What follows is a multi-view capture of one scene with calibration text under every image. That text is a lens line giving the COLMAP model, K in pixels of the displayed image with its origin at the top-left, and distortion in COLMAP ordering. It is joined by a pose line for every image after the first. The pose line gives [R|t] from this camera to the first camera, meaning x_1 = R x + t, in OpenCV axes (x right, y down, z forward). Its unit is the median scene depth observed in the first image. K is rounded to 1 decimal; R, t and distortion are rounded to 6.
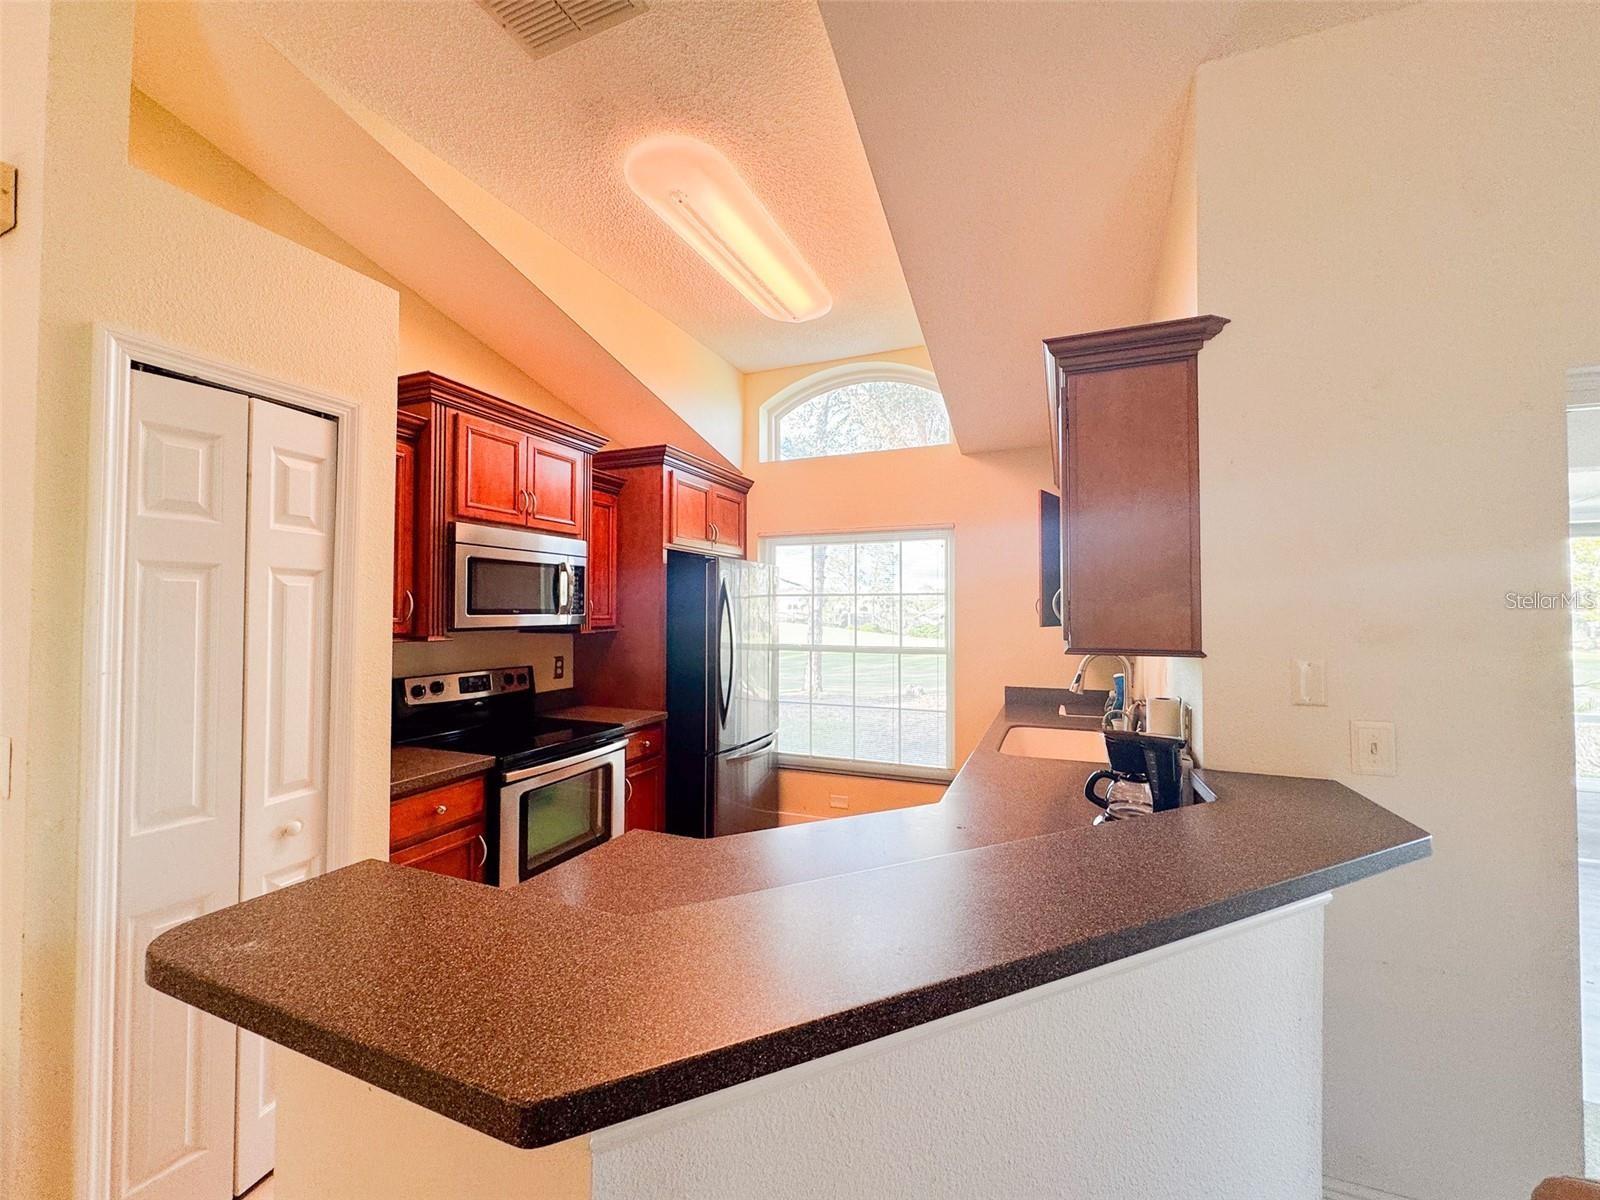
lens RADIAL K [[643.5, 0, 797.4], [0, 643.5, 598.5], [0, 0, 1]] dist [-0.003018, 0.000564]
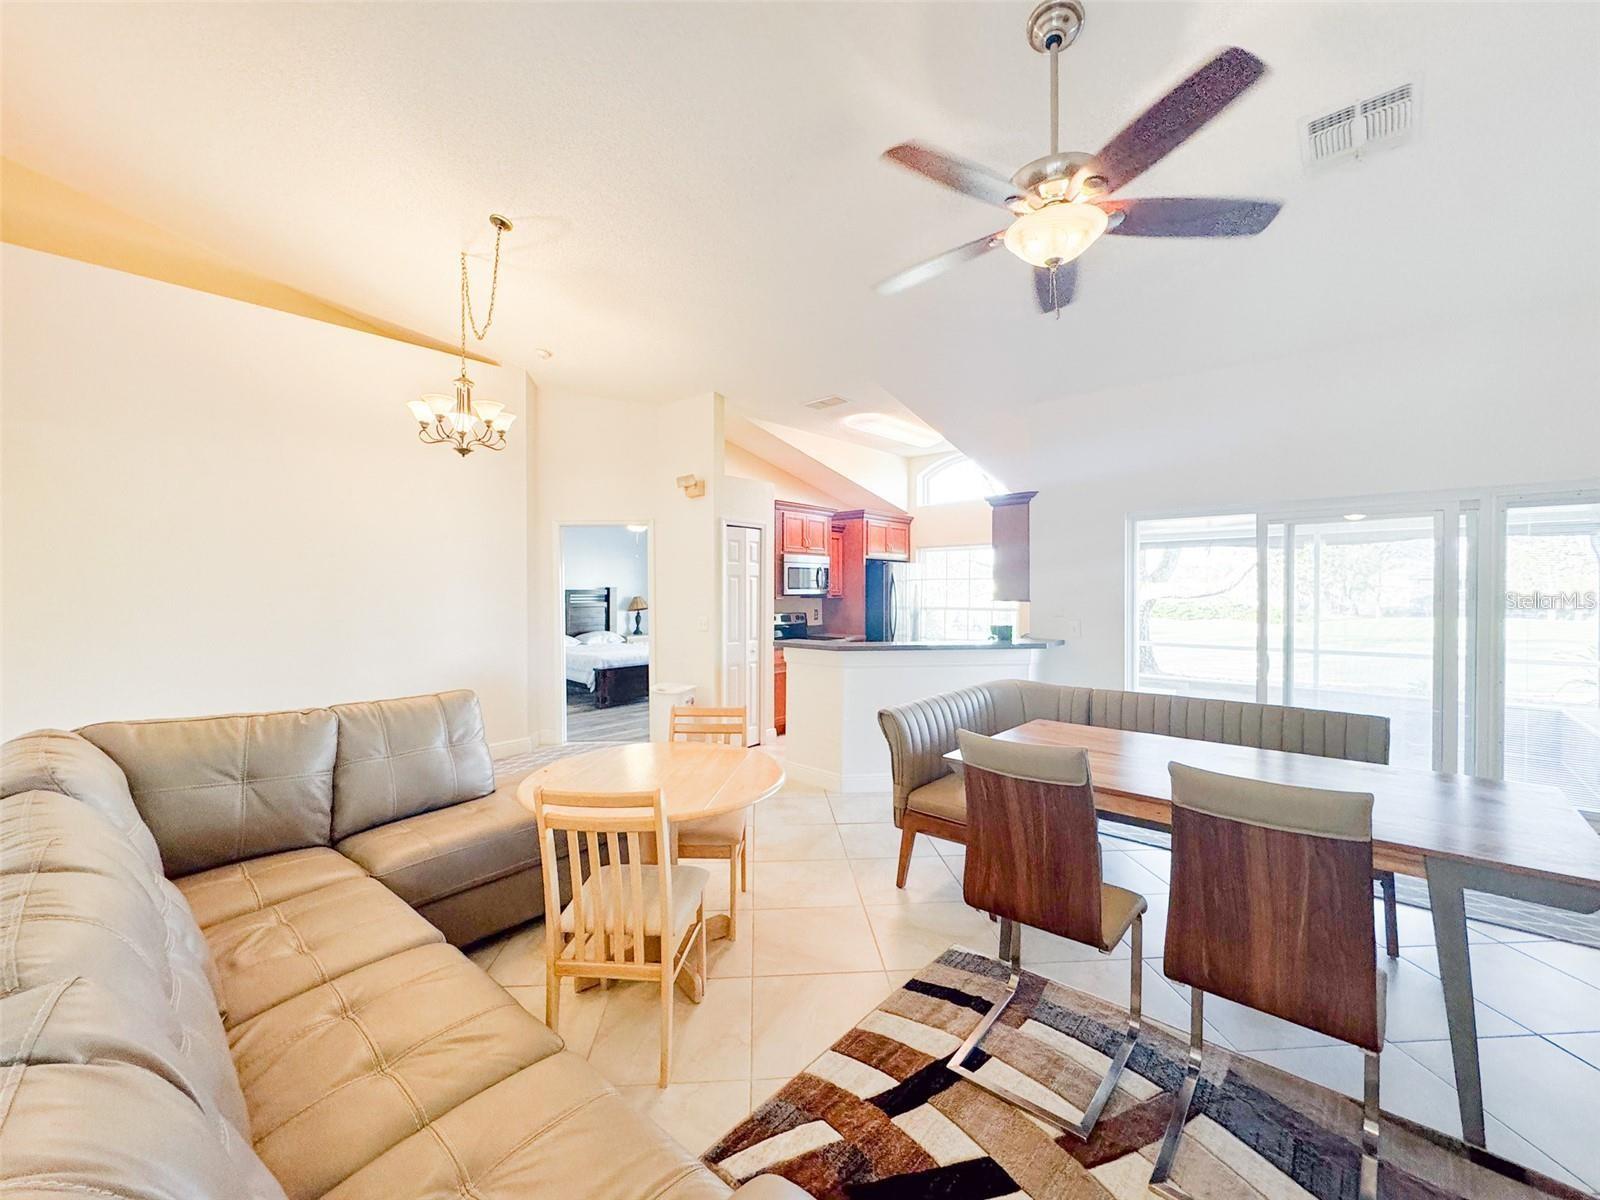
lens RADIAL K [[643.5, 0, 797.4], [0, 643.5, 598.5], [0, 0, 1]] dist [-0.003018, 0.000564]
pose [[0.945354, 0.004002, -0.326021, 0.354847], [0.006777, 0.999467, 0.031922, -0.020519], [0.325976, -0.032387, 0.944823, -1.380921]]
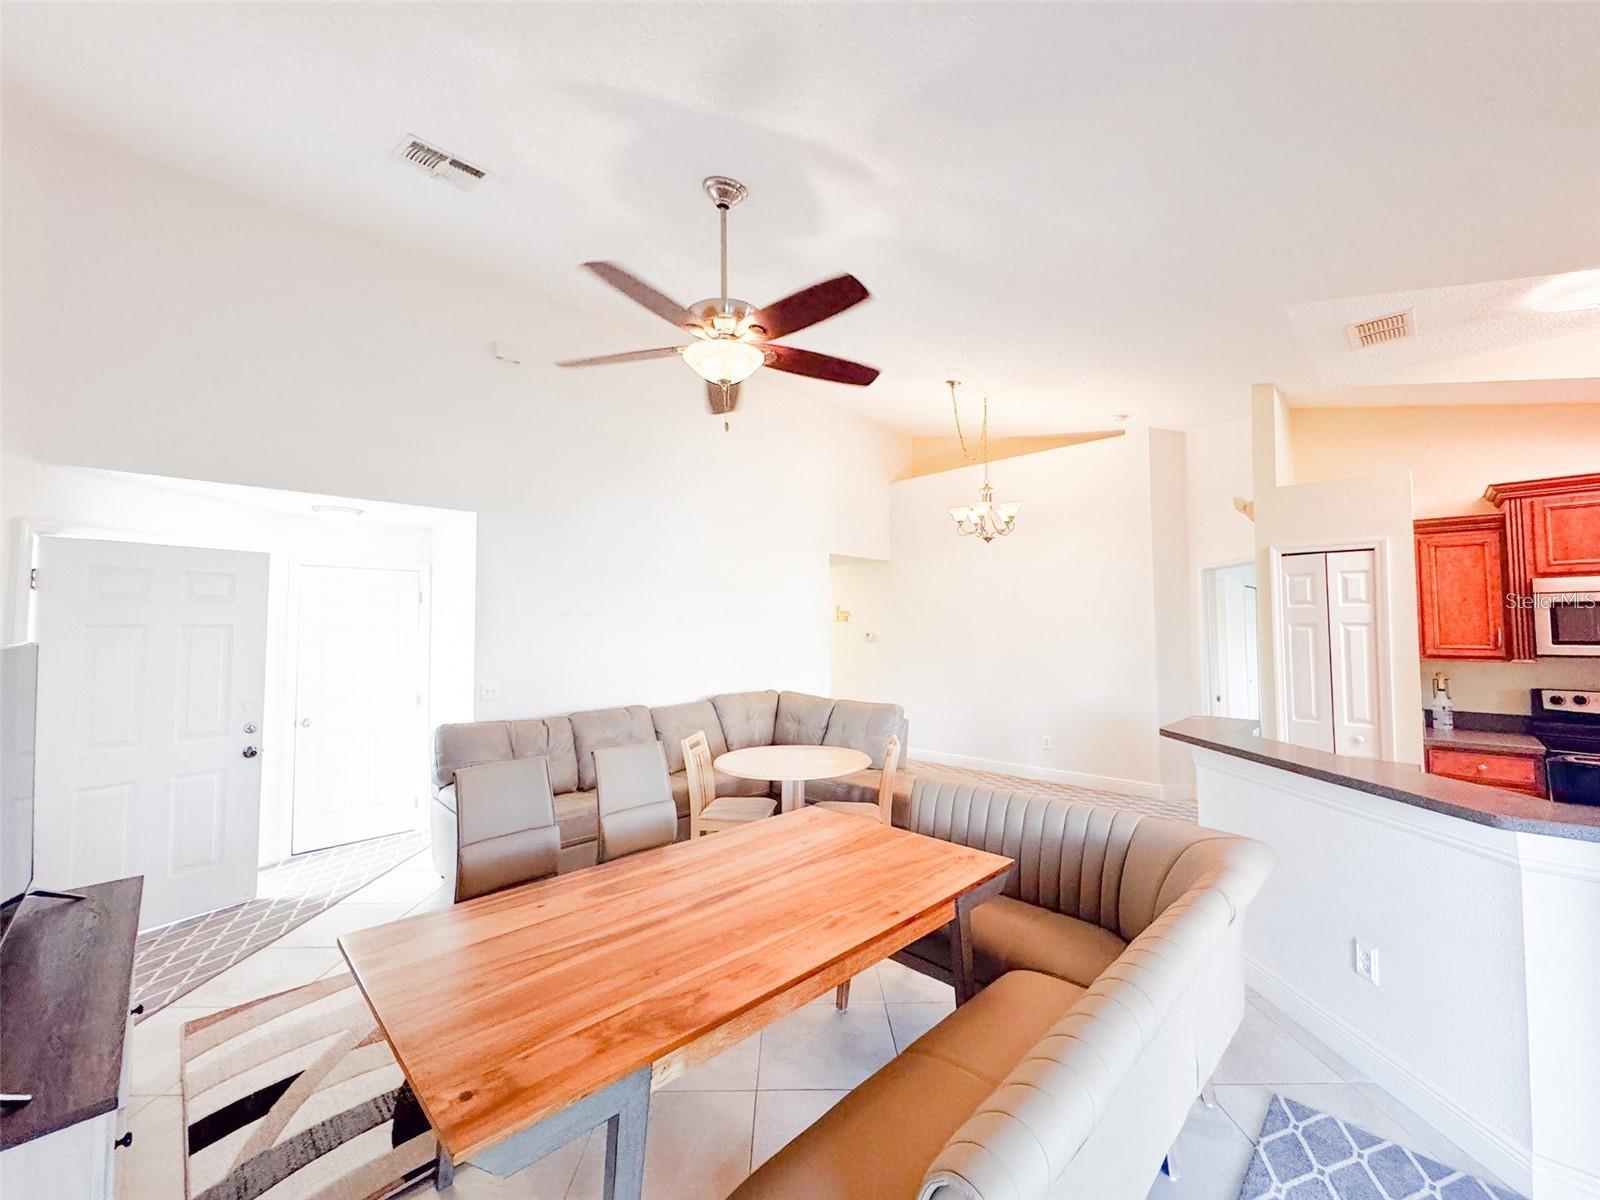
lens RADIAL K [[643.5, 0, 797.4], [0, 643.5, 598.5], [0, 0, 1]] dist [-0.003018, 0.000564]
pose [[-0.383780, -0.037138, -0.922677, 1.283476], [0.024375, 0.998435, -0.050326, -0.041678], [0.923103, -0.041804, -0.382274, 0.046766]]
